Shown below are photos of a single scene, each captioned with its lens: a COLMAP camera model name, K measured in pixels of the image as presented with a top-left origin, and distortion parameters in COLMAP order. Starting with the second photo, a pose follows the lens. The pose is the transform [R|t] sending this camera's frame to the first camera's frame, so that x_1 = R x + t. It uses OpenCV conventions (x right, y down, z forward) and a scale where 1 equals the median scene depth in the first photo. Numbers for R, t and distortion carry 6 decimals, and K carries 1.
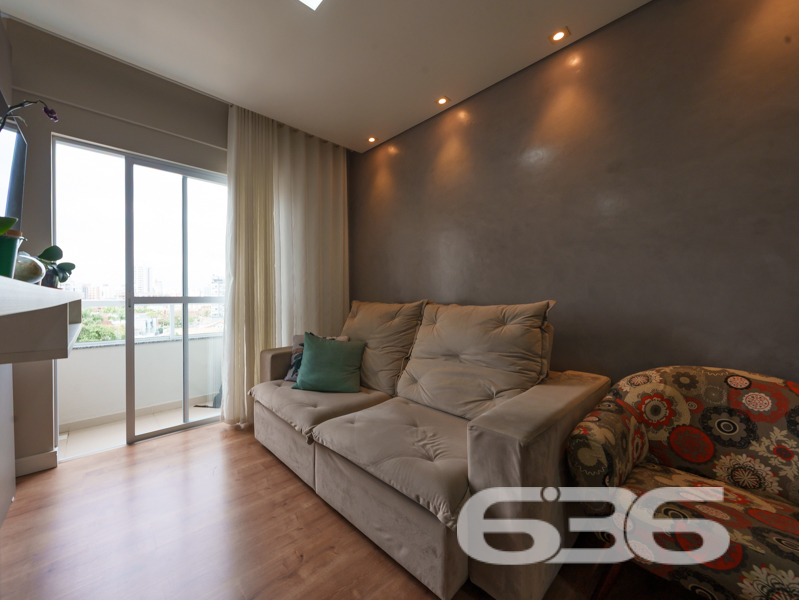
lens RADIAL K [[302.1, 0, 371.0], [0, 302.1, 296.2], [0, 0, 1]] dist [-0.001500, -0.000520]
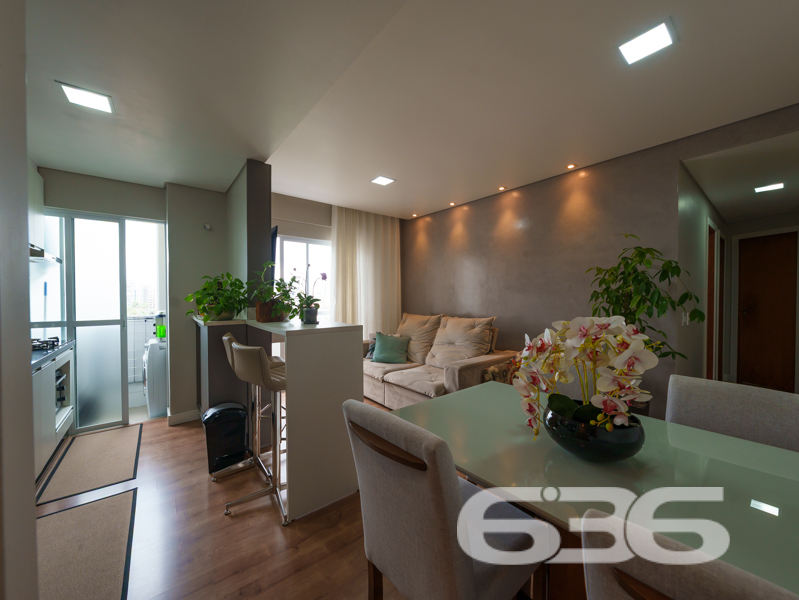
lens RADIAL K [[302.1, 0, 401.2], [0, 302.1, 303.4], [0, 0, 1]] dist [-0.001500, -0.000520]
pose [[0.996619, -0.004706, -0.082033, 0.083568], [0.006110, 0.999839, 0.016874, -0.086787], [0.081940, -0.017318, 0.996487, -0.849731]]
